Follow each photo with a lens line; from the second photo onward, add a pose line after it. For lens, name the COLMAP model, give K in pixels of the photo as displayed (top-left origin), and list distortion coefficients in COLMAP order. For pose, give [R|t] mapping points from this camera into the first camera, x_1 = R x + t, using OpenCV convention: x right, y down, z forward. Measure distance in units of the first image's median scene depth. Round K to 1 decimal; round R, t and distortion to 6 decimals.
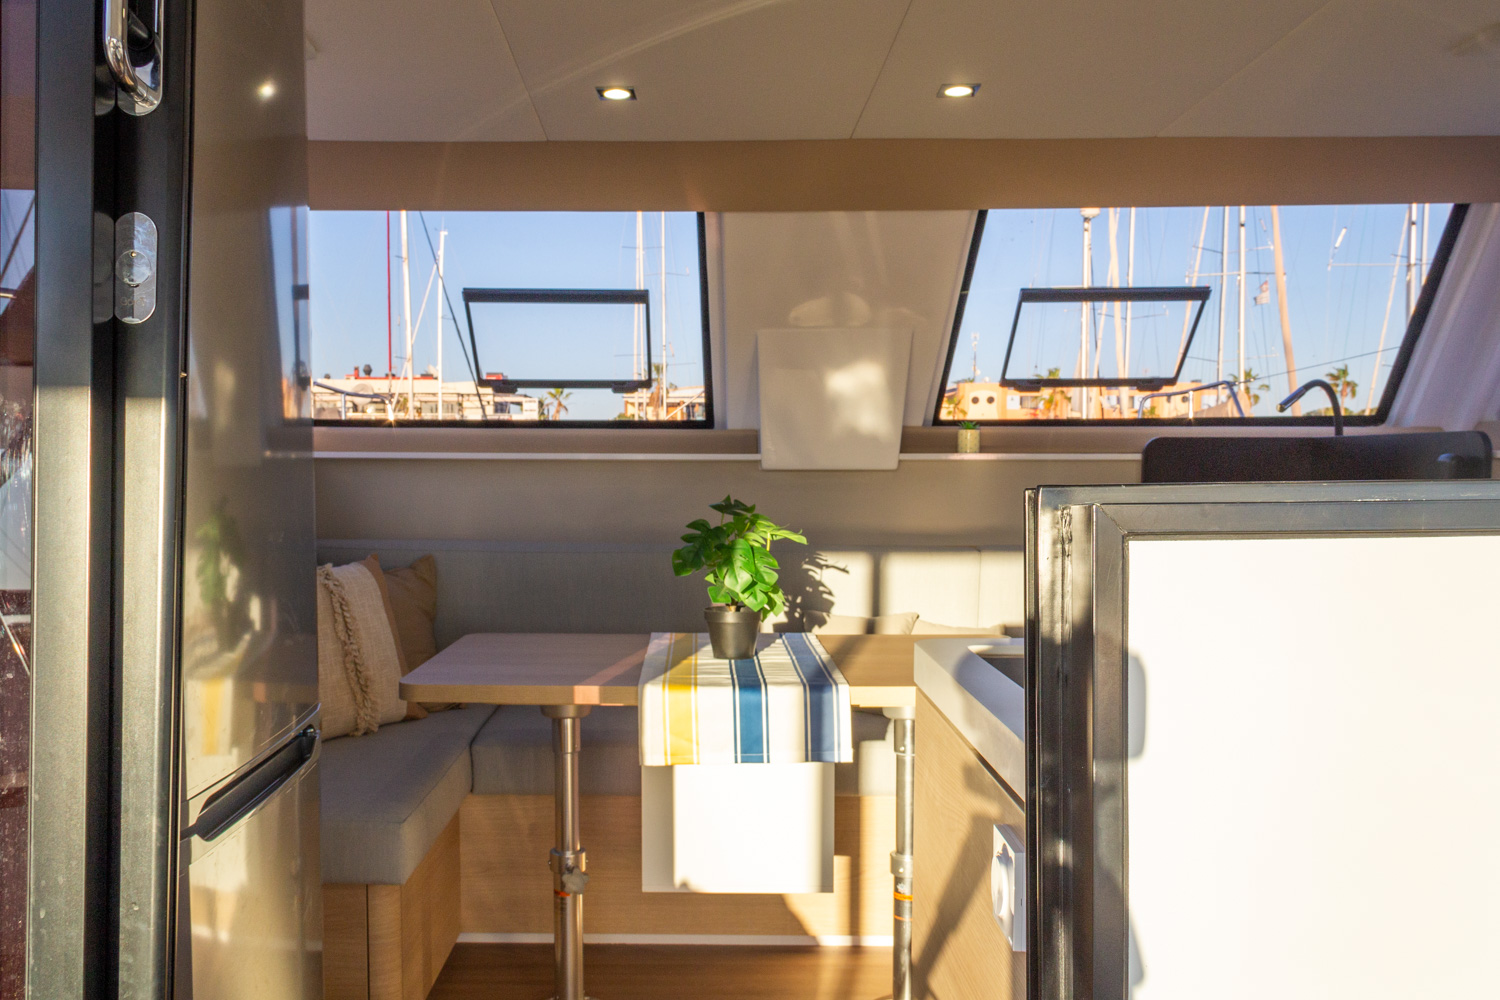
lens RADIAL K [[1302.7, 0, 684.0], [0, 1302.7, 539.3], [0, 0, 1]] dist [0.063539, -0.025801]
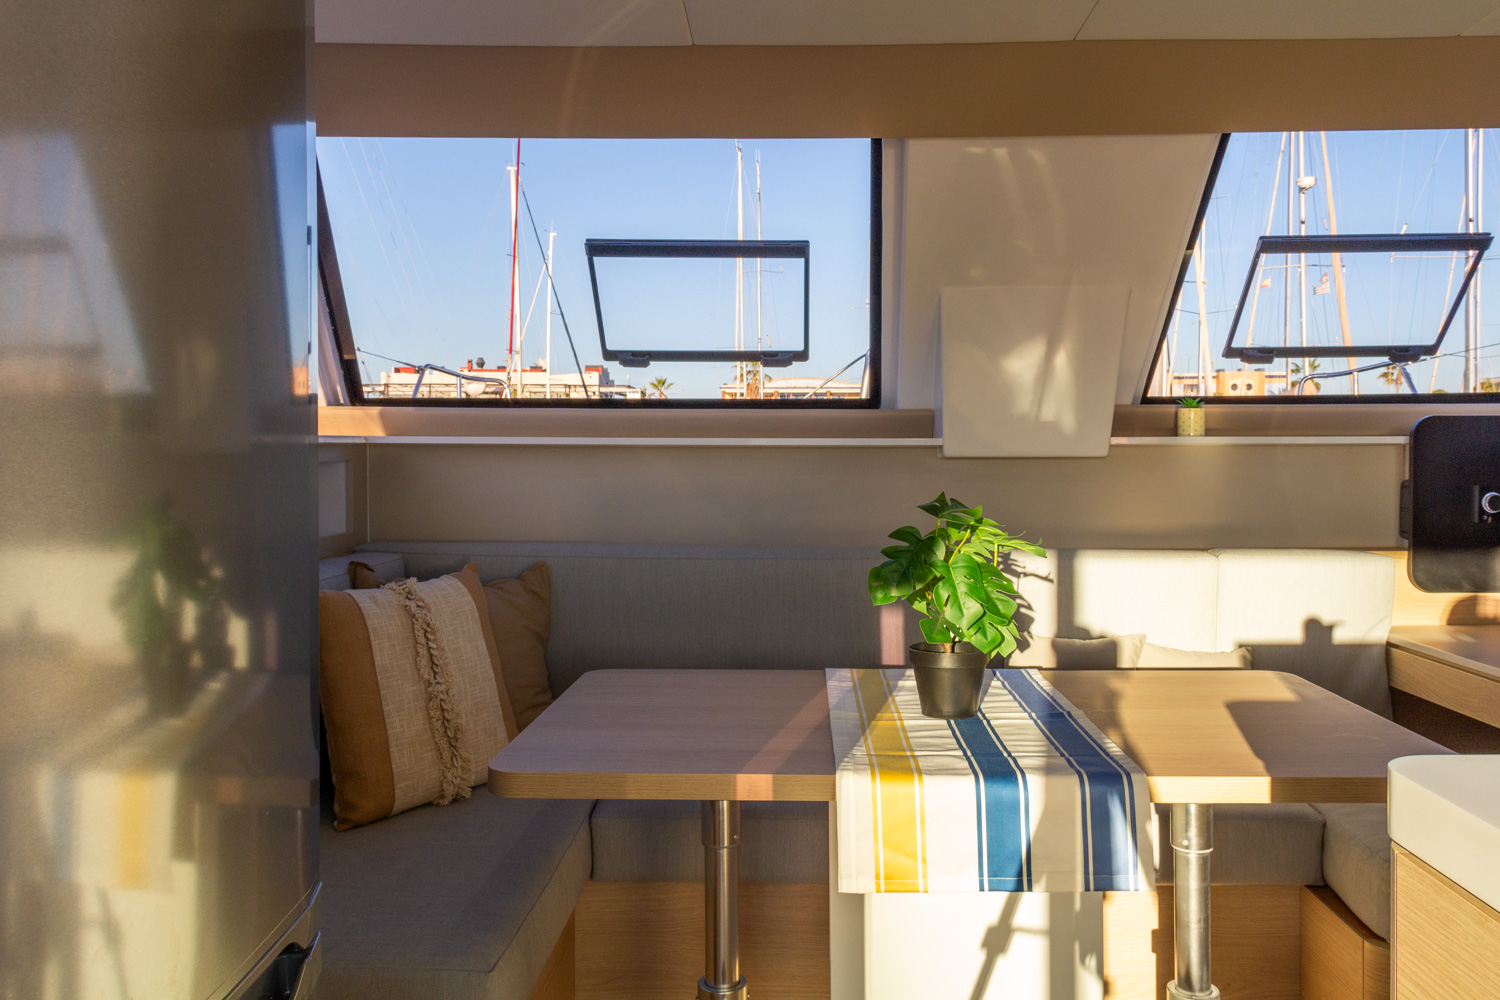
lens RADIAL K [[1302.7, 0, 789.9], [0, 1302.7, 463.3], [0, 0, 1]] dist [0.063539, -0.025801]
pose [[0.999919, -0.003711, -0.012156, -0.033343], [0.003110, 0.998789, -0.049093, -0.011037], [0.012323, 0.049051, 0.998720, 0.207026]]
